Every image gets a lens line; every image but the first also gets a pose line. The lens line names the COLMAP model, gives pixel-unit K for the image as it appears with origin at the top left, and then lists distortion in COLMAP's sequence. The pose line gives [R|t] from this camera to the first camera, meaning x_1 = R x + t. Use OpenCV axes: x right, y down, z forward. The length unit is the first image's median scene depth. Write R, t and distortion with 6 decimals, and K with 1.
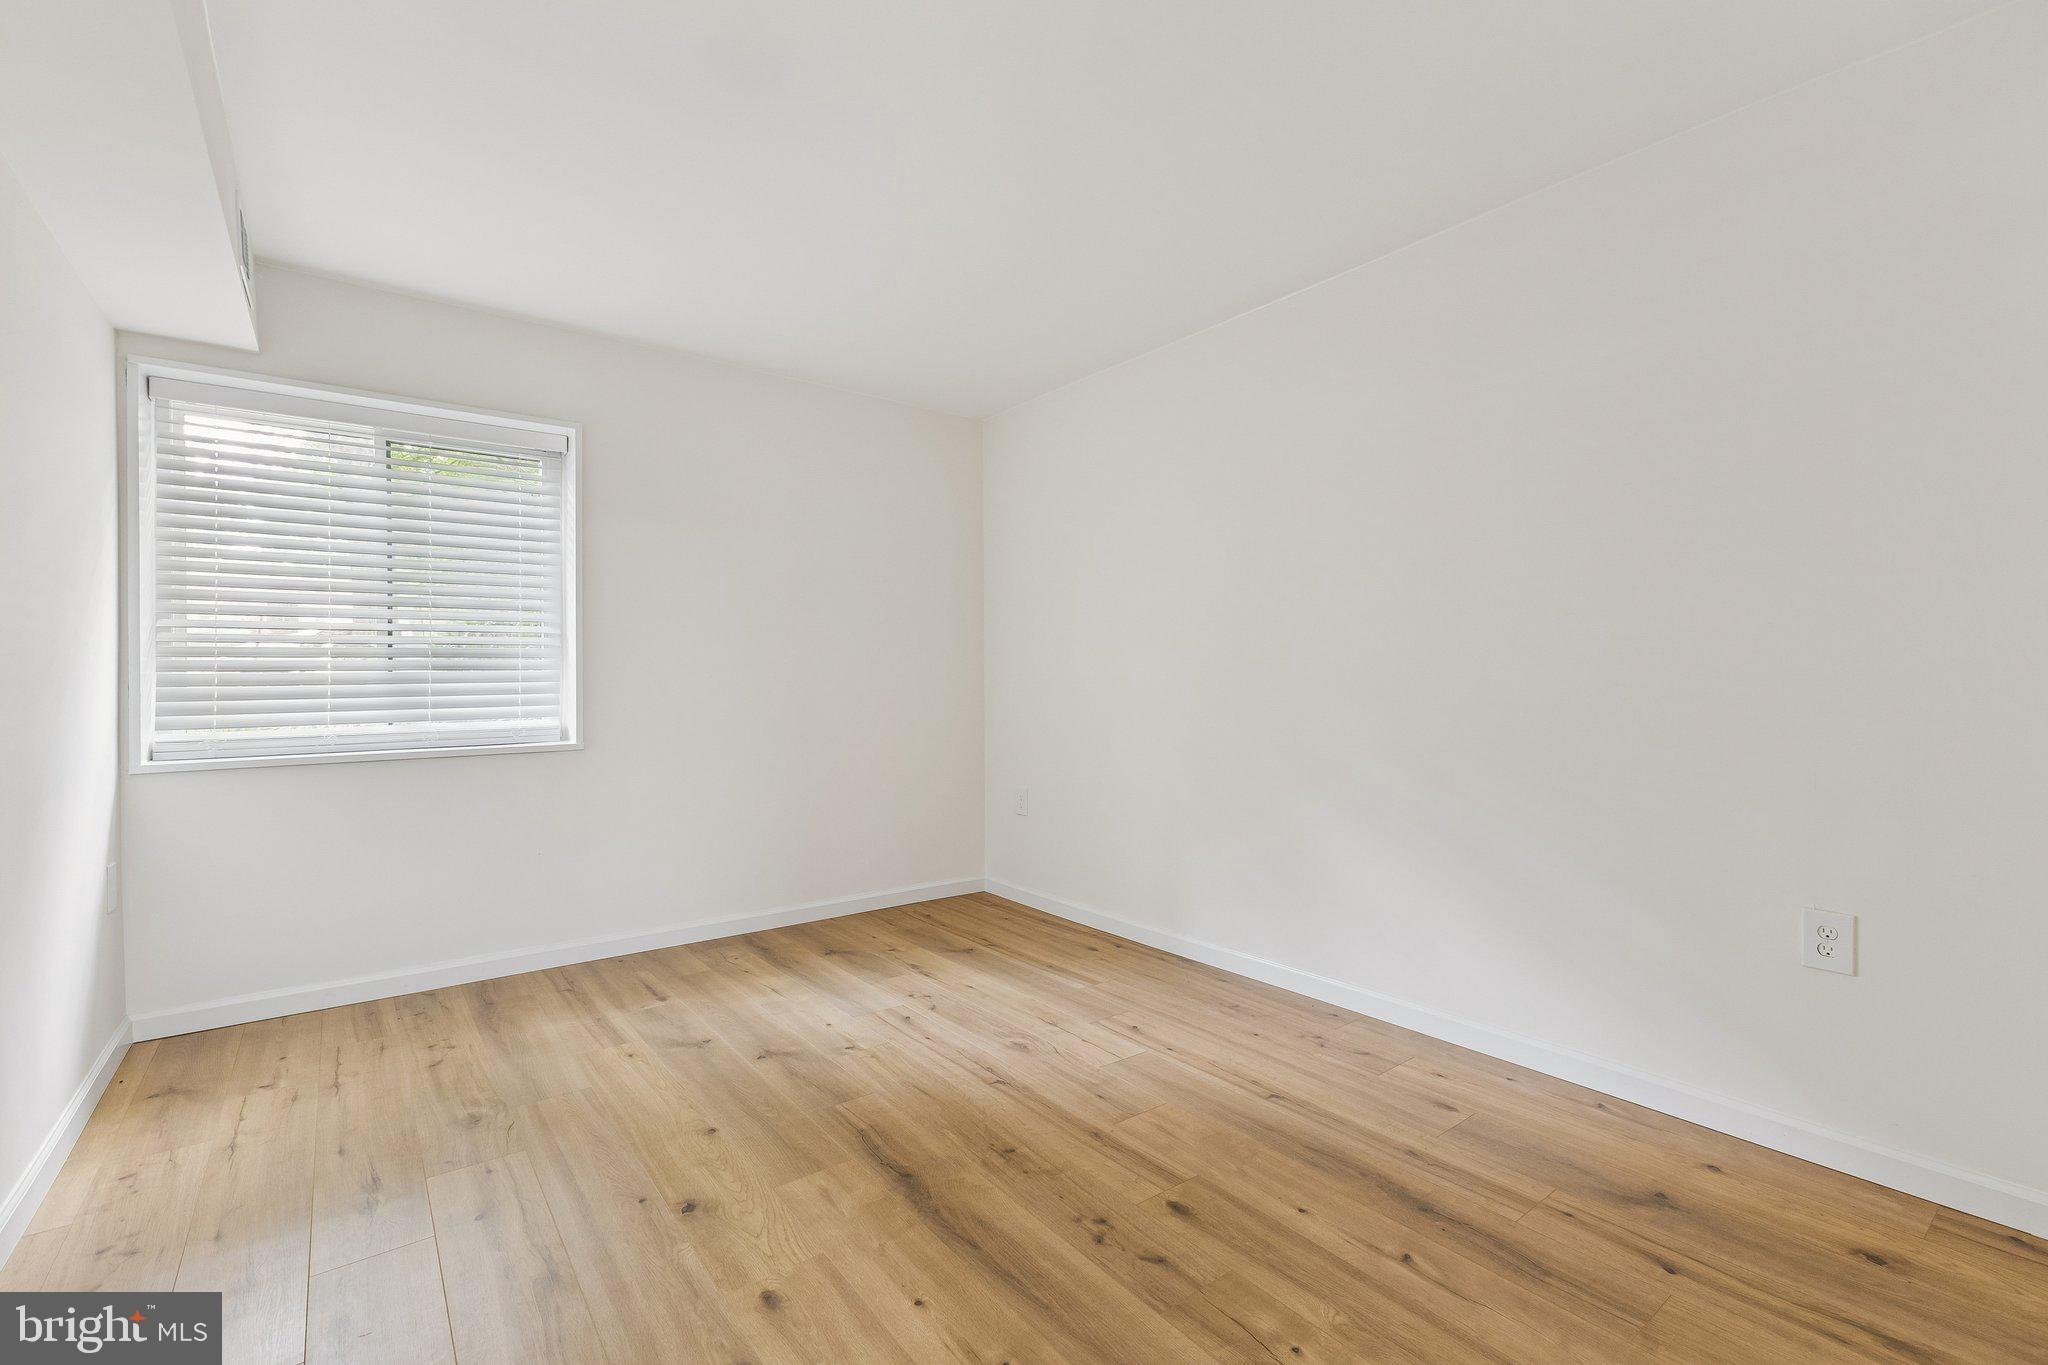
lens RADIAL K [[884.7, 0, 1021.5], [0, 884.7, 684.9], [0, 0, 1]] dist [0.009791, -0.001744]
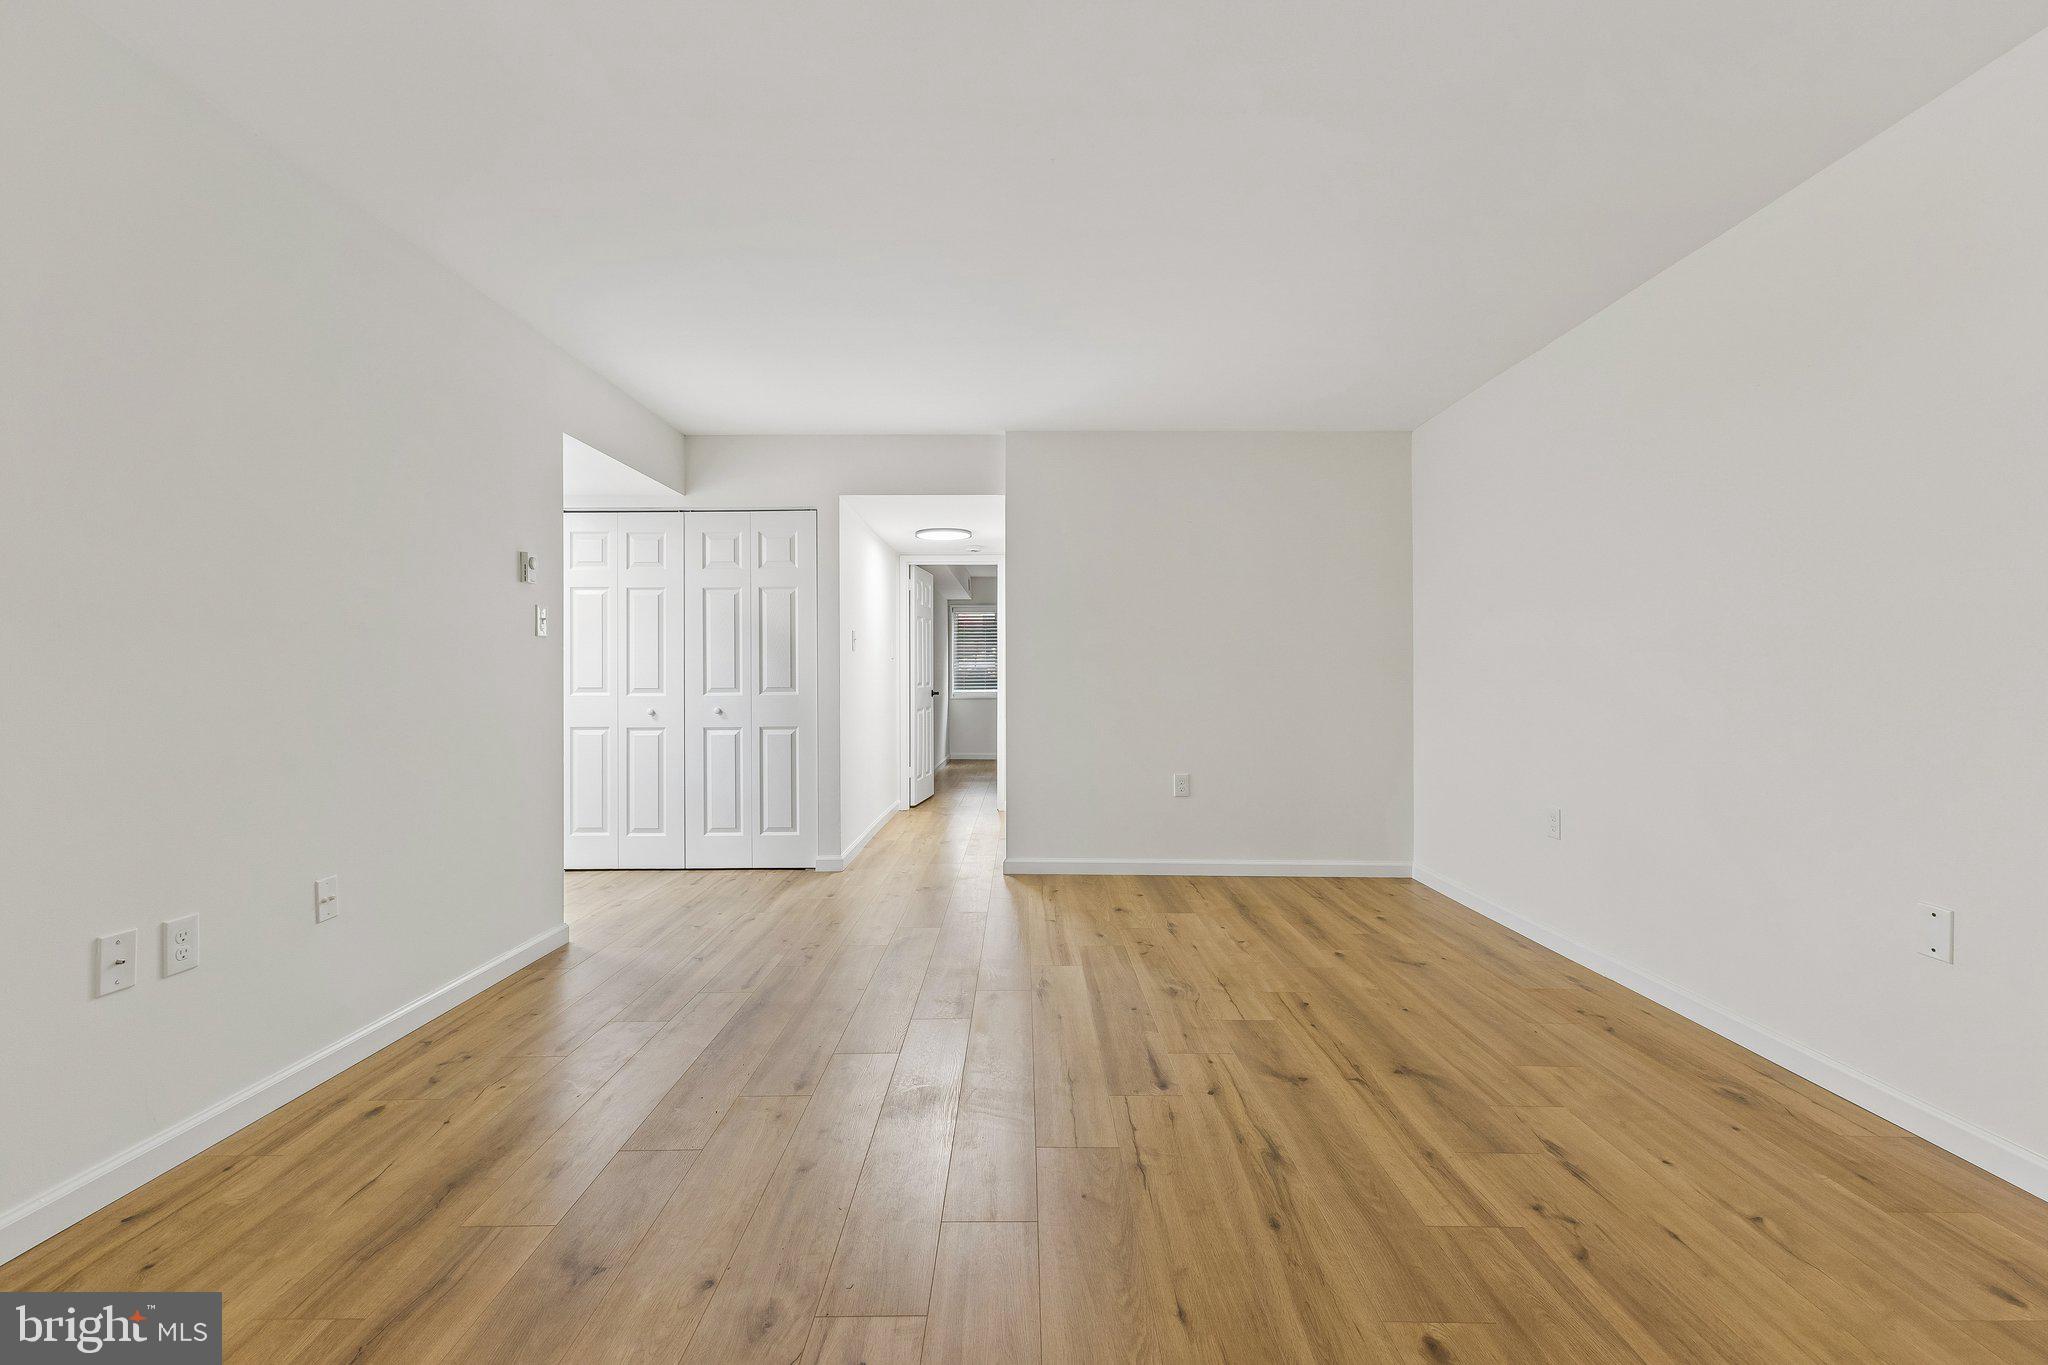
lens RADIAL K [[888.3, 0, 1019.6], [0, 888.3, 674.0], [0, 0, 1]] dist [0.015648, -0.002756]
pose [[0.785725, 0.004279, -0.618561, 0.977013], [-0.008446, 0.999957, -0.003811, -0.022464], [0.618518, 0.008219, 0.785727, -0.254116]]
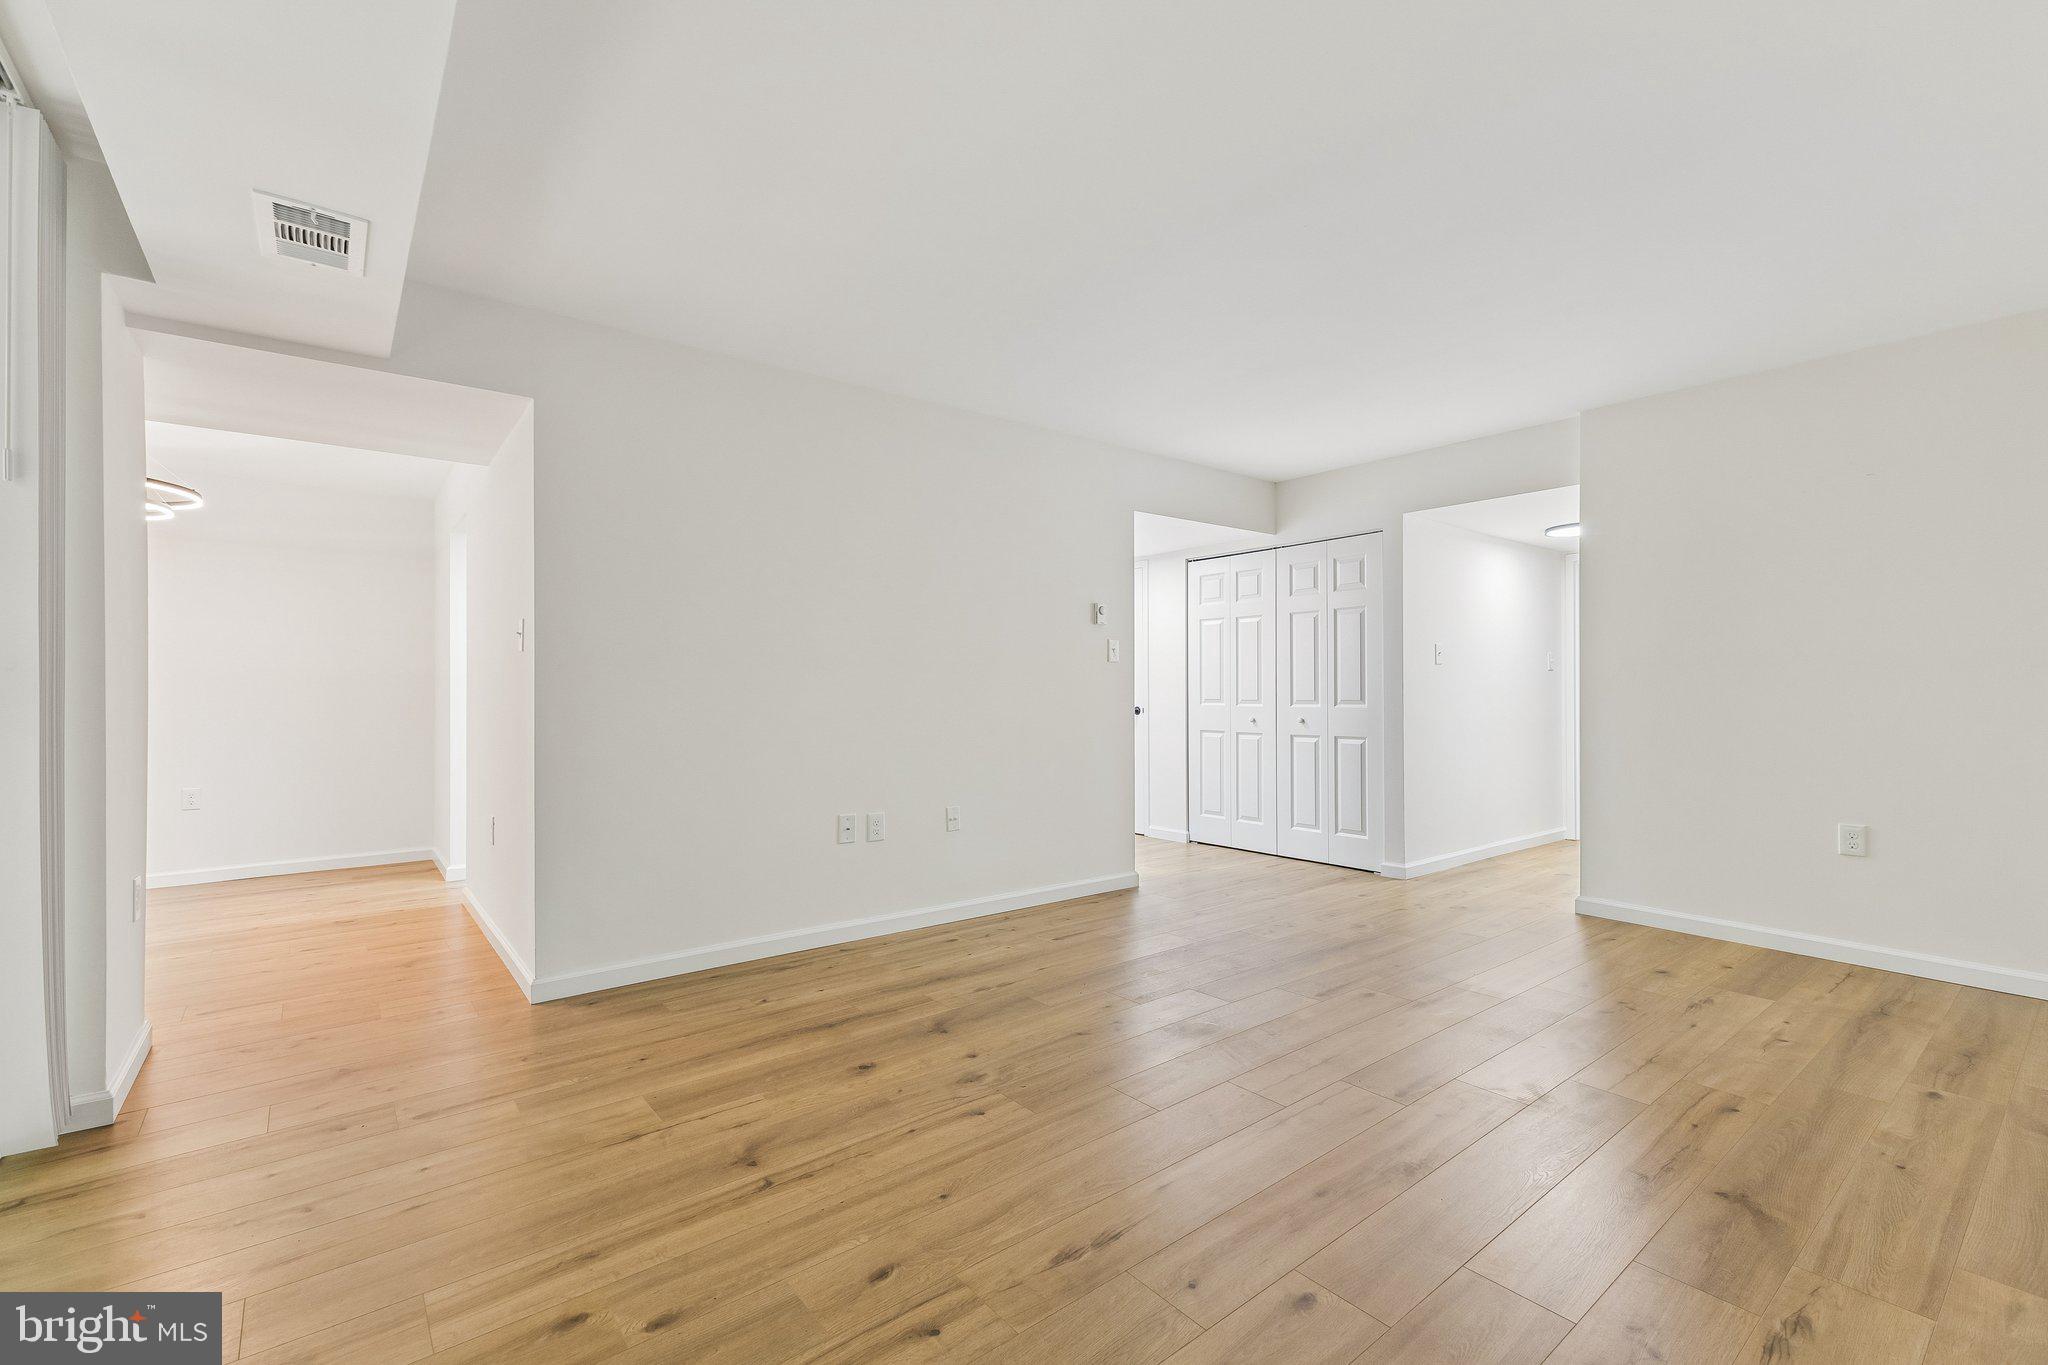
lens RADIAL K [[888.3, 0, 1020.6], [0, 888.3, 690.2], [0, 0, 1]] dist [0.015648, -0.002756]
pose [[0.010706, 0.007617, -0.999914, 1.531566], [-0.005159, 0.999958, 0.007562, -0.032609], [0.999929, 0.005078, 0.010745, 0.213459]]
